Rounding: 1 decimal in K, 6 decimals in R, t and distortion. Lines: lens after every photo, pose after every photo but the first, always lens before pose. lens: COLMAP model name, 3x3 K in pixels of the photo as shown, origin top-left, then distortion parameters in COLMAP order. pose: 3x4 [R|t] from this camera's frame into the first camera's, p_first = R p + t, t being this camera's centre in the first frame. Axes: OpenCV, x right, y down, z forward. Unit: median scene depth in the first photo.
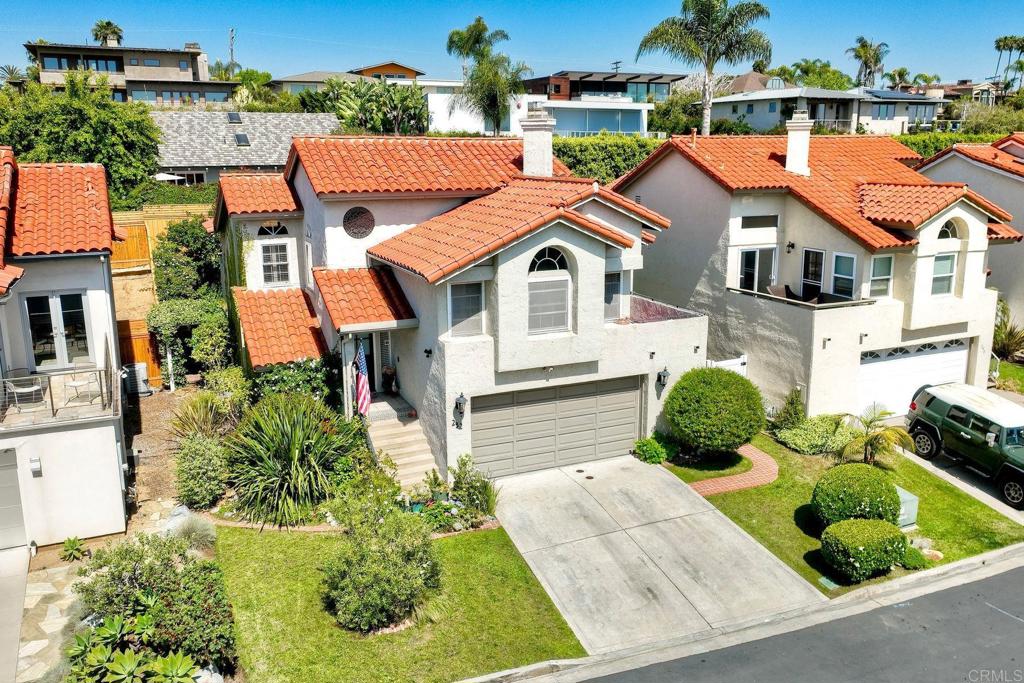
lens RADIAL K [[839.4, 0, 512.0], [0, 839.4, 341.5], [0, 0, 1]] dist [0.006283, 0.007267]
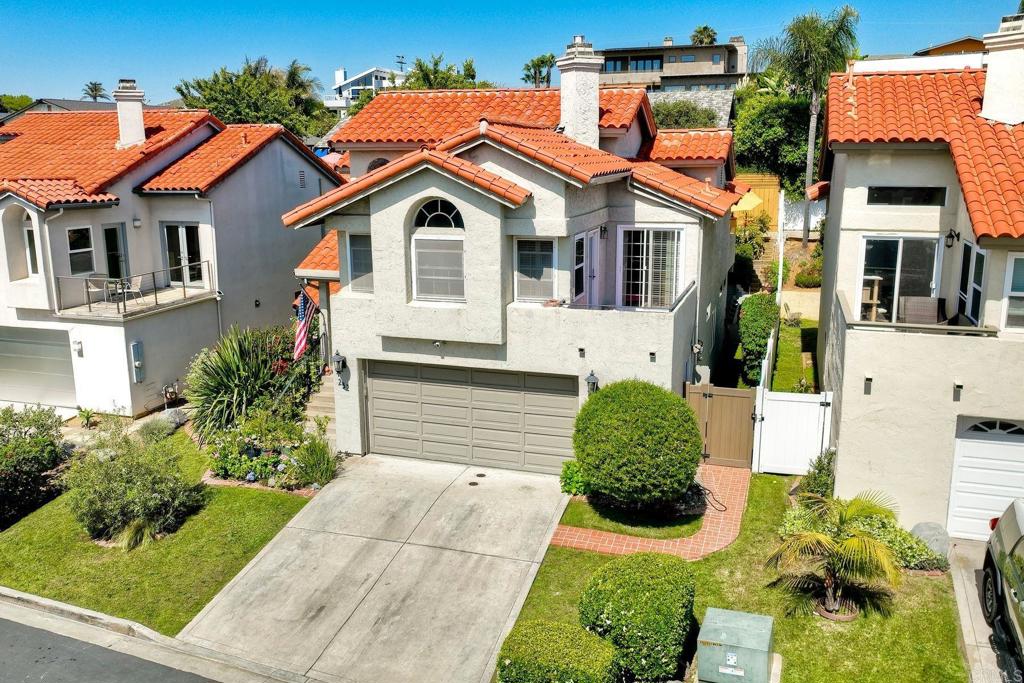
lens RADIAL K [[839.4, 0, 512.0], [0, 839.4, 341.5], [0, 0, 1]] dist [0.006283, 0.007267]
pose [[0.732601, 0.148036, -0.664365, 0.650813], [-0.151575, 0.987035, 0.052791, -0.025194], [0.663567, 0.062026, 0.745541, 0.404218]]
